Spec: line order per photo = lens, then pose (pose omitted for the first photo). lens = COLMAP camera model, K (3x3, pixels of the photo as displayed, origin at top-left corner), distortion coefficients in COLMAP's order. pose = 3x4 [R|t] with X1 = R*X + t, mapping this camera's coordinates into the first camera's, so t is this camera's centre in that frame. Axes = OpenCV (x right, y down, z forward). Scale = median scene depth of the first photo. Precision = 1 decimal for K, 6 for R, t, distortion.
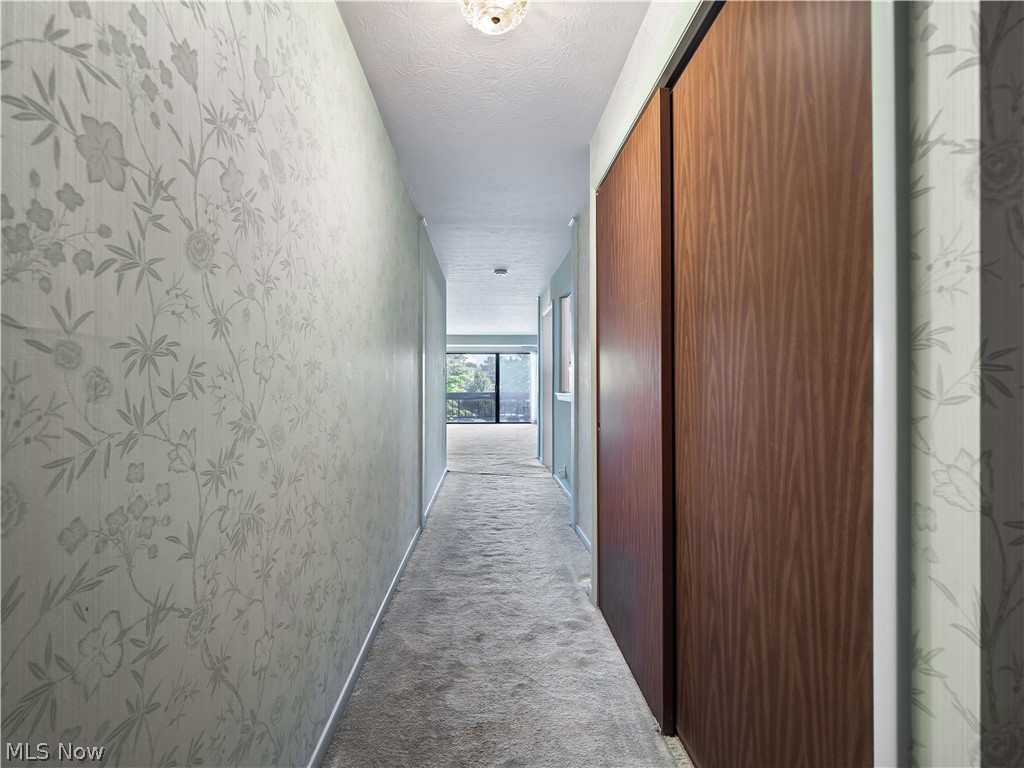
lens RADIAL K [[497.4, 0, 505.1], [0, 497.4, 376.0], [0, 0, 1]] dist [0.012629, -0.015467]
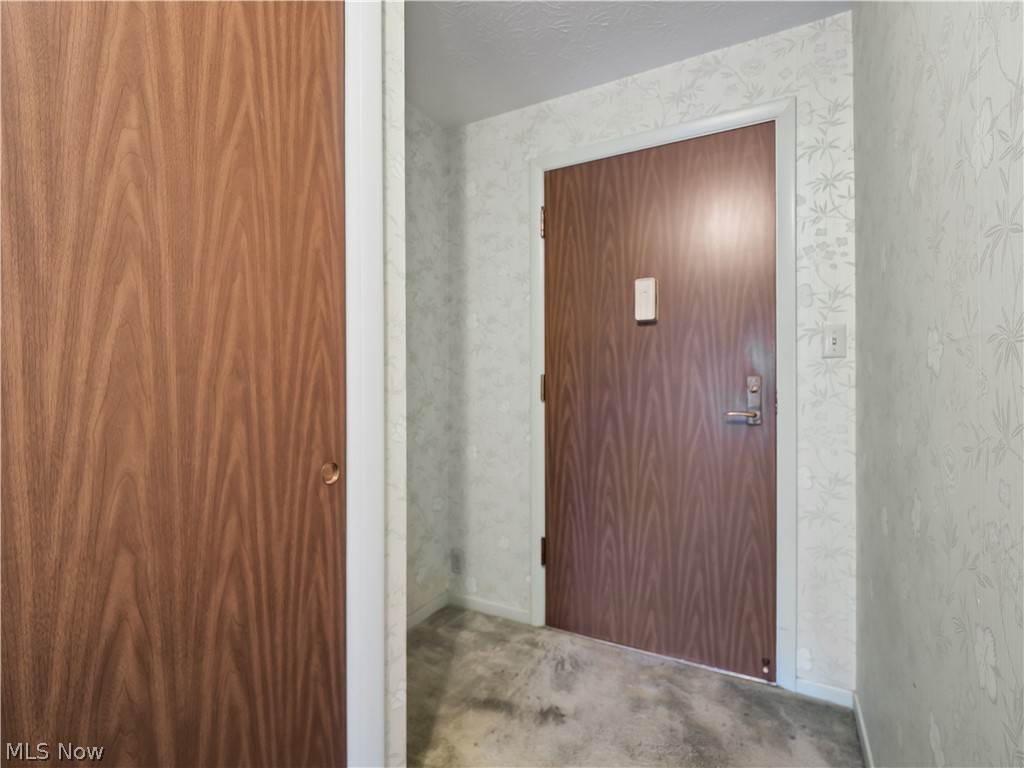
lens RADIAL K [[501.6, 0, 512.0], [0, 501.6, 384.0], [0, 0, 1]] dist [0.001292, -0.000463]
pose [[-0.857562, 0.004132, 0.514363, -0.376282], [-0.001999, 0.999933, -0.011364, 0.024183], [-0.514376, -0.010774, -0.857497, 1.626897]]
